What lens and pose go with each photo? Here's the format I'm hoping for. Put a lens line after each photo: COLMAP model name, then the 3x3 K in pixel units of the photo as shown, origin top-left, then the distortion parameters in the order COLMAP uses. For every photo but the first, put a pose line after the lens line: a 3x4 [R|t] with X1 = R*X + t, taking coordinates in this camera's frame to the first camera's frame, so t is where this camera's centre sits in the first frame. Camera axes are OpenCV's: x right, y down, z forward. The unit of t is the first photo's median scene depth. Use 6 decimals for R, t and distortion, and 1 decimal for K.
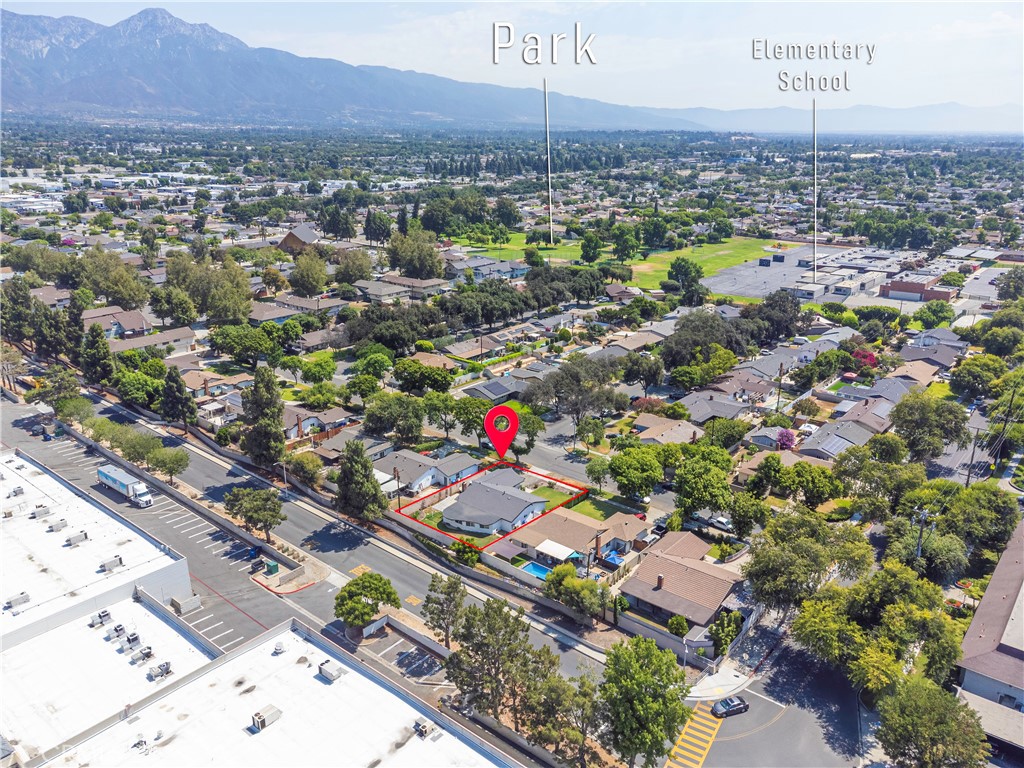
lens RADIAL K [[758.0, 0, 512.0], [0, 758.0, 384.0], [0, 0, 1]] dist [0.038204, -0.022351]
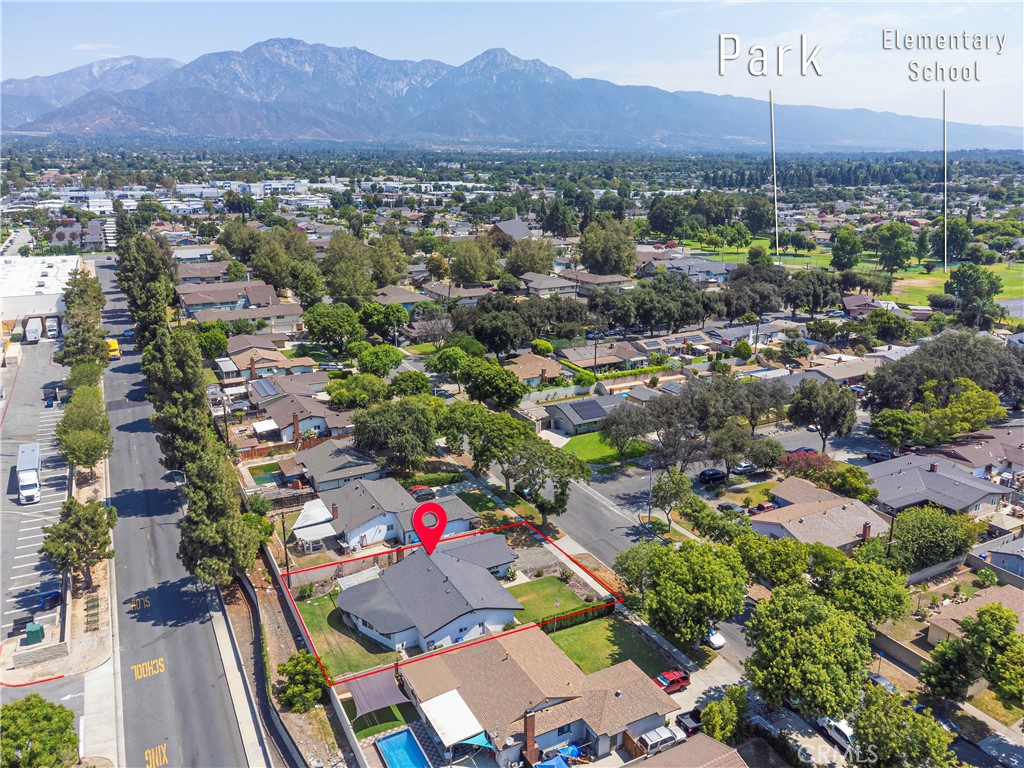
lens RADIAL K [[760.5, 0, 512.0], [0, 760.5, 384.0], [0, 0, 1]] dist [0.001774, 0.028272]
pose [[0.927183, 0.103158, -0.360124, 0.137063], [-0.114019, 0.993438, -0.008984, -0.002814], [0.356834, 0.049391, 0.932861, 0.279558]]
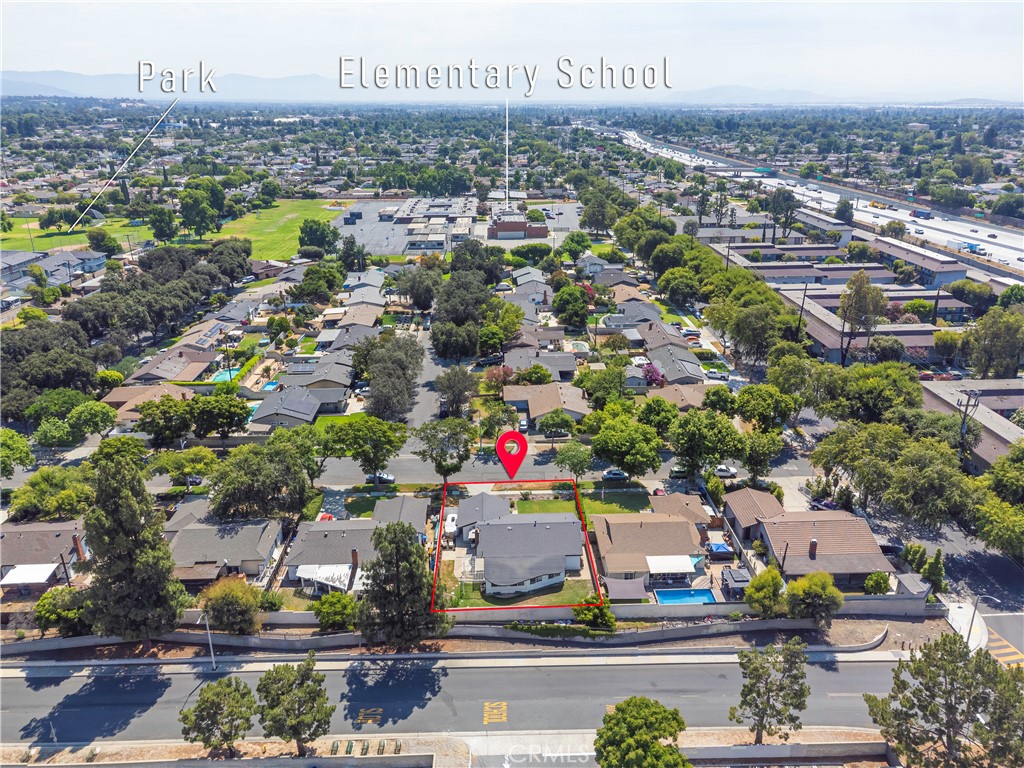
lens RADIAL K [[760.5, 0, 512.0], [0, 760.5, 384.0], [0, 0, 1]] dist [0.001774, 0.028272]
pose [[0.744163, -0.236588, 0.624698, -0.272252], [0.213077, 0.970398, 0.113688, -0.046051], [-0.633103, 0.048507, 0.772546, 0.258742]]
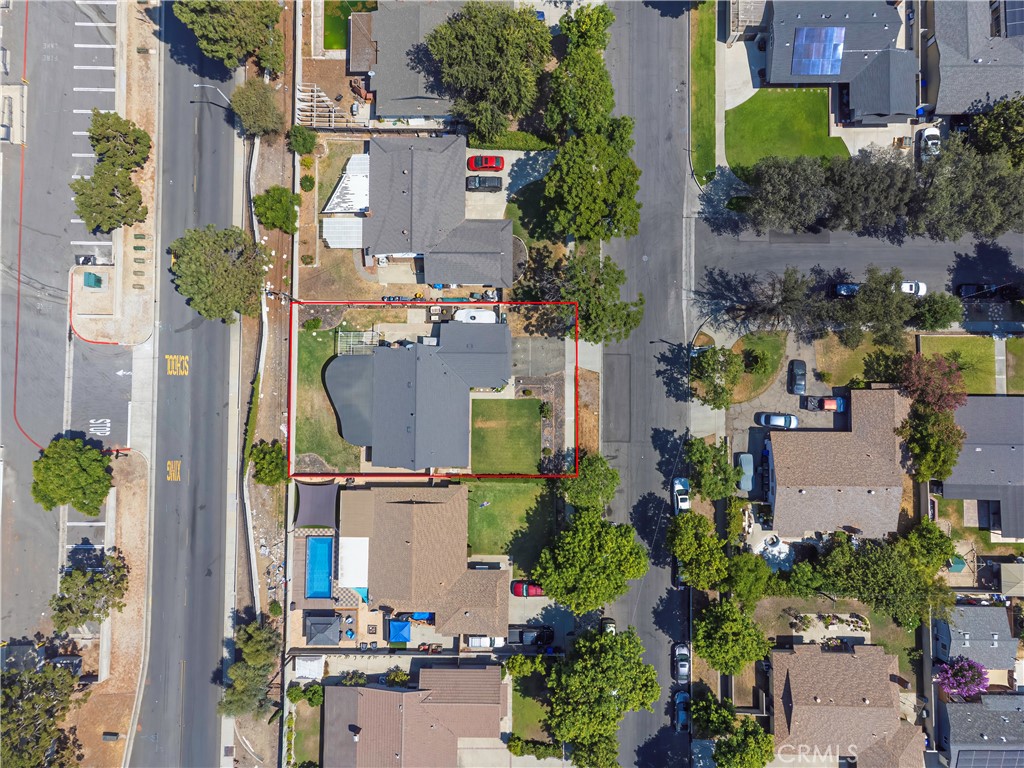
lens RADIAL K [[758.0, 0, 512.0], [0, 758.0, 384.0], [0, 0, 1]] dist [0.038204, -0.022351]
pose [[0.638044, 0.768741, -0.044020, 0.029614], [-0.229187, 0.244178, 0.942258, -0.275052], [0.735101, -0.591113, 0.331982, 0.517172]]
